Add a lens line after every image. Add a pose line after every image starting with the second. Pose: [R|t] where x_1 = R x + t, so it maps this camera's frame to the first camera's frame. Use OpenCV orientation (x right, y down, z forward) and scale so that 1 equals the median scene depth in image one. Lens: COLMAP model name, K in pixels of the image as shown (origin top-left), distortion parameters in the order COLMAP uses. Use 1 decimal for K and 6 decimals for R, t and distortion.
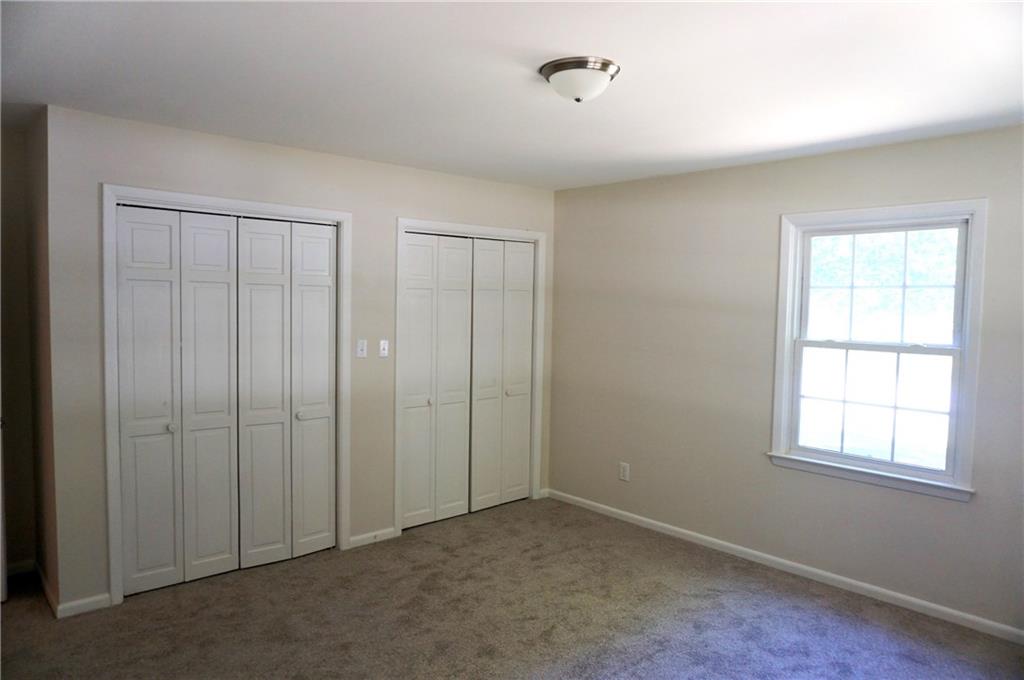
lens RADIAL K [[681.3, 0, 509.1], [0, 681.3, 345.6], [0, 0, 1]] dist [-0.056398, 0.038009]
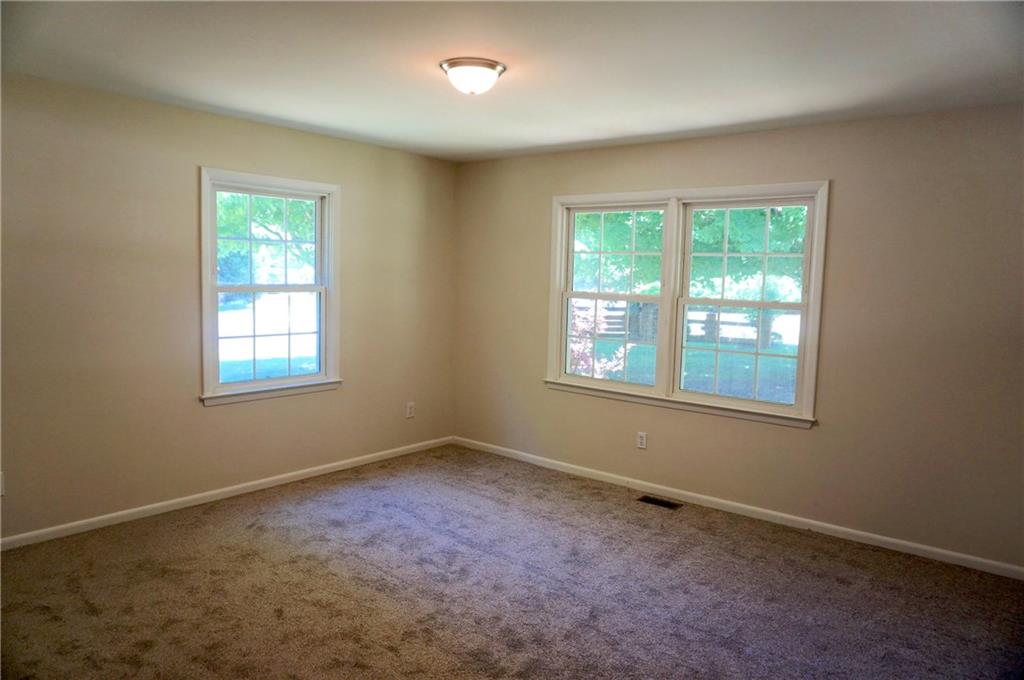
lens RADIAL K [[681.3, 0, 509.1], [0, 681.3, 345.6], [0, 0, 1]] dist [-0.056398, 0.038009]
pose [[-0.148509, -0.127133, 0.980705, -0.819429], [0.027722, 0.990777, 0.132637, -0.050749], [-0.988522, 0.046885, -0.143614, 0.799584]]
